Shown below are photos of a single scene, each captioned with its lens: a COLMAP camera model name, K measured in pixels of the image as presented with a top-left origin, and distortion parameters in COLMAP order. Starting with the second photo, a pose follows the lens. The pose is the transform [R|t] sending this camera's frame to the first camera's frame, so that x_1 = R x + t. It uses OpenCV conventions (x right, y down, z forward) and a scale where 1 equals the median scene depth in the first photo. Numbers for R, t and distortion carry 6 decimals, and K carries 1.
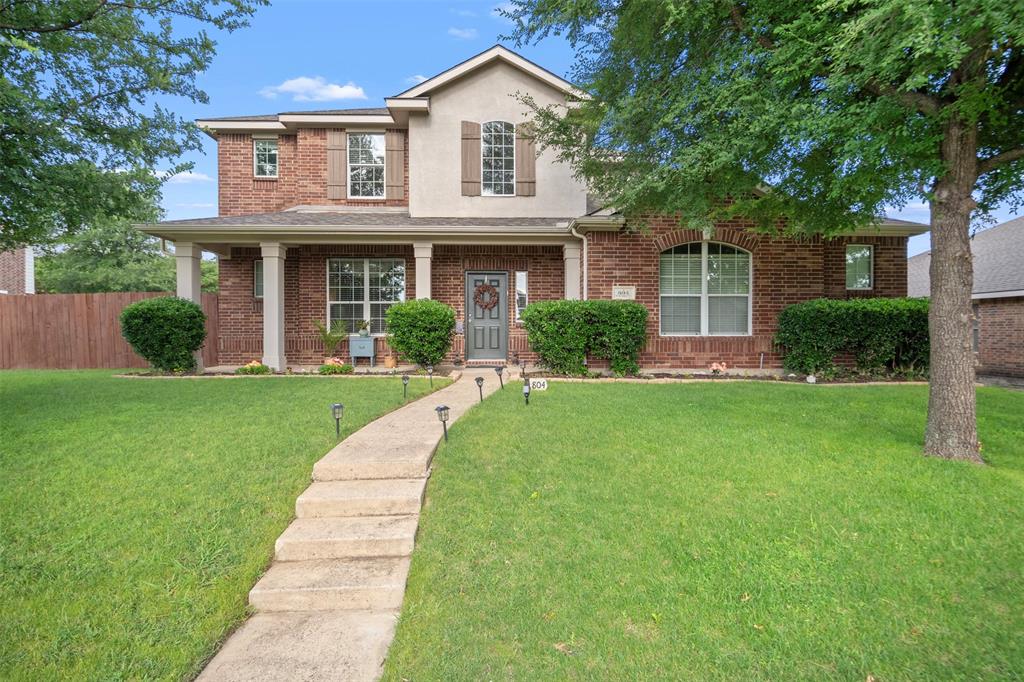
lens RADIAL K [[529.3, 0, 512.0], [0, 529.3, 341.0], [0, 0, 1]] dist [-0.003294, -0.000403]
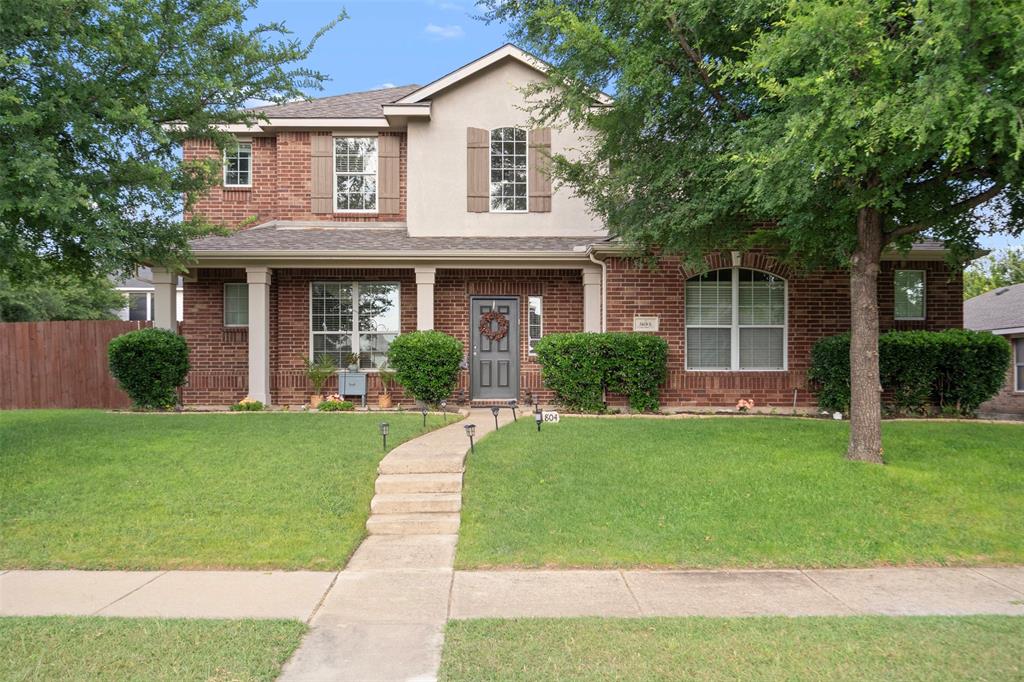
lens RADIAL K [[858.5, 0, 511.1], [0, 858.5, 384.2], [0, 0, 1]] dist [-0.000801, -0.000297]
pose [[0.999918, 0.000977, -0.012787, -0.004148], [-0.000981, 0.999999, -0.000250, 0.013982], [0.012787, 0.000262, 0.999918, -0.487280]]
